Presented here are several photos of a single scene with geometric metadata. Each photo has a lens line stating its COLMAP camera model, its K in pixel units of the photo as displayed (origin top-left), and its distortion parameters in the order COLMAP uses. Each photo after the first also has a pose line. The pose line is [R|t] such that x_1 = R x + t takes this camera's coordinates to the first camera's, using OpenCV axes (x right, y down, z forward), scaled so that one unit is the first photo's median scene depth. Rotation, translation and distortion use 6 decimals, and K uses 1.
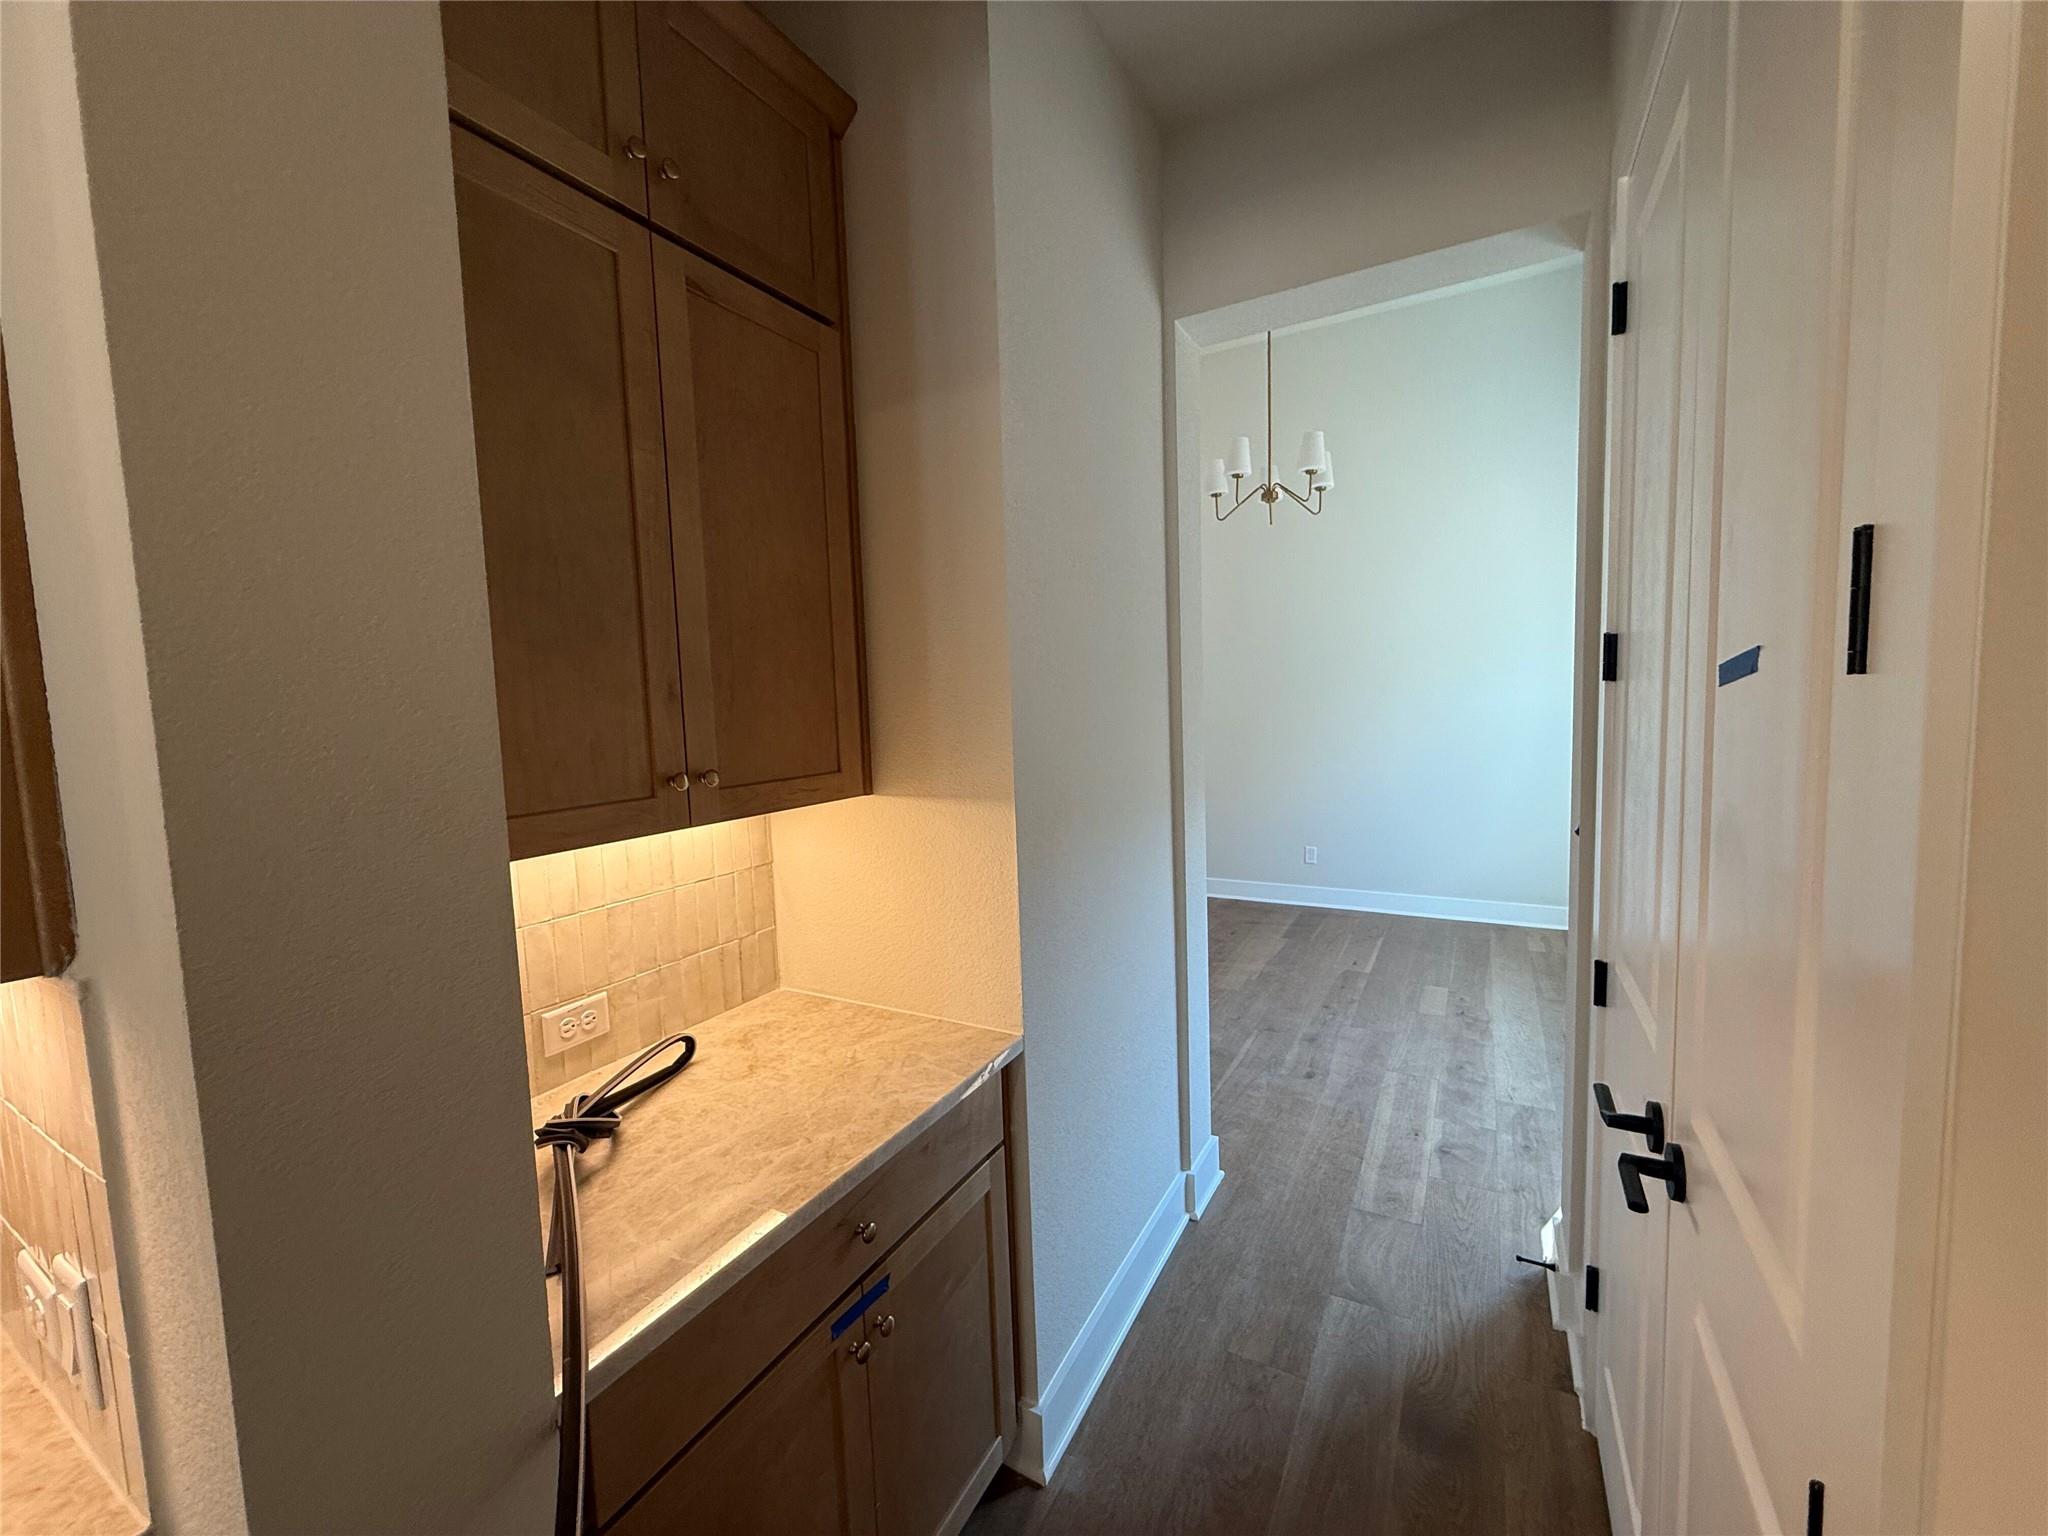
lens RADIAL K [[816.9, 0, 1022.7], [0, 816.9, 768.6], [0, 0, 1]] dist [-0.000272, 0.000146]
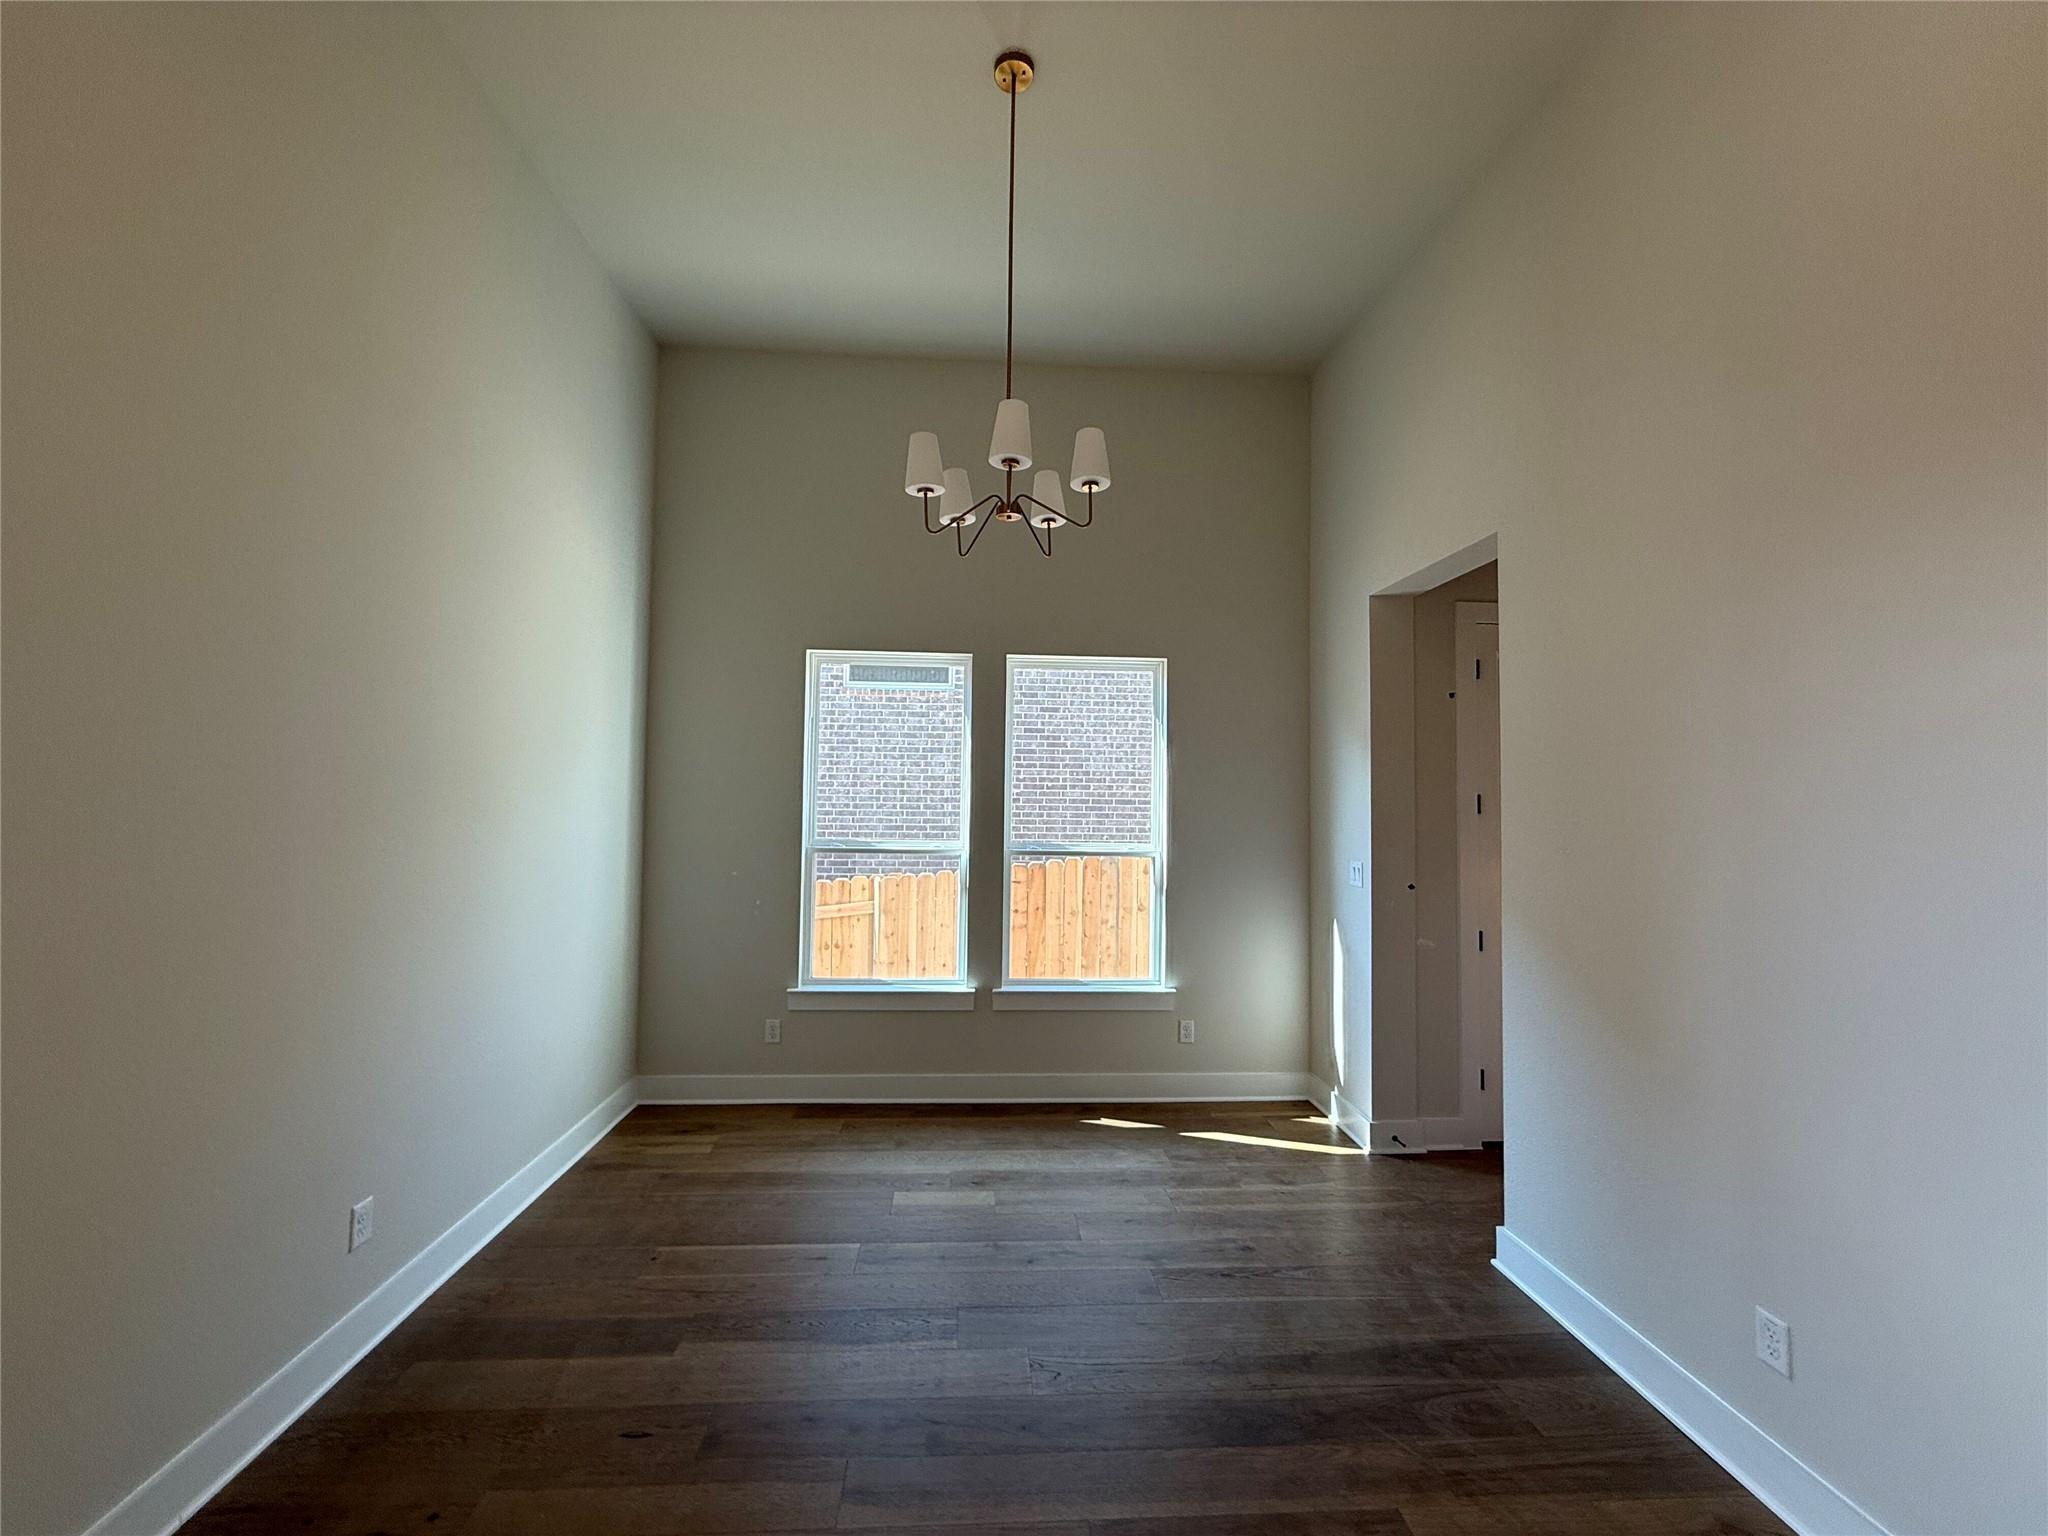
lens RADIAL K [[816.9, 0, 1023.8], [0, 816.9, 766.0], [0, 0, 1]] dist [-0.000272, 0.000146]
pose [[-0.544795, 0.054788, 0.836778, -0.274801], [0.069796, 0.997364, -0.019861, -0.139783], [-0.835660, 0.047583, -0.547182, 1.573570]]
